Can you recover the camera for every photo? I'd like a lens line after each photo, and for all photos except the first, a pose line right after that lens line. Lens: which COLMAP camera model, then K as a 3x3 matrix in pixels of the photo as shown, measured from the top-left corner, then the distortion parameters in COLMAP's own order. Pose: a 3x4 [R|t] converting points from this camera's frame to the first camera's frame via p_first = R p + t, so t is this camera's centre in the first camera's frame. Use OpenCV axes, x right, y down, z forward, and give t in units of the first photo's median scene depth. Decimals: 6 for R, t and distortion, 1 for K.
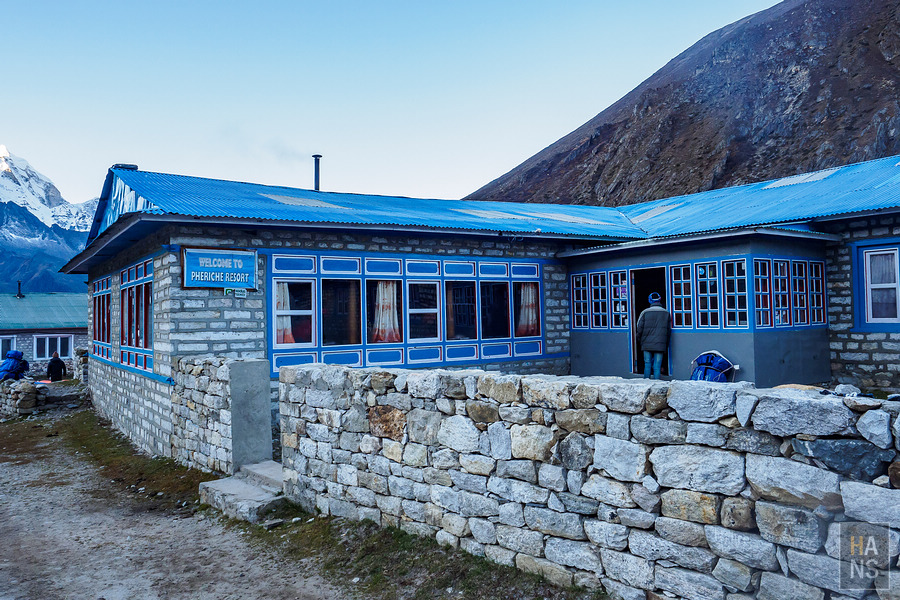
lens RADIAL K [[689.9, 0, 450.0], [0, 689.9, 300.0], [0, 0, 1]] dist [-0.007559, 0.000939]
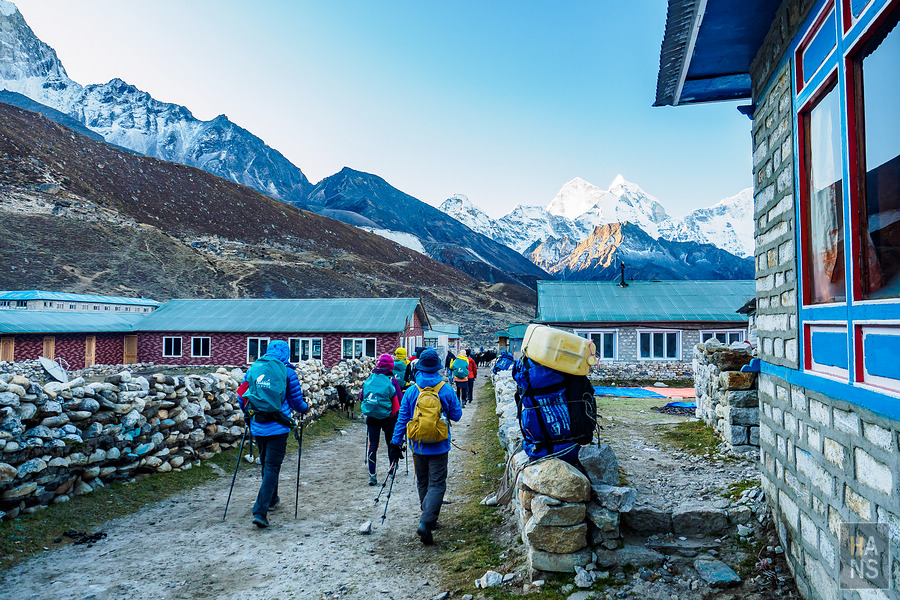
lens RADIAL K [[689.9, 0, 450.0], [0, 689.9, 300.0], [0, 0, 1]] dist [-0.007559, 0.000939]
pose [[0.683108, -0.010334, -0.730244, -0.151783], [0.007039, 0.999947, -0.007567, 0.020047], [0.730284, 0.000029, 0.683144, 0.267646]]
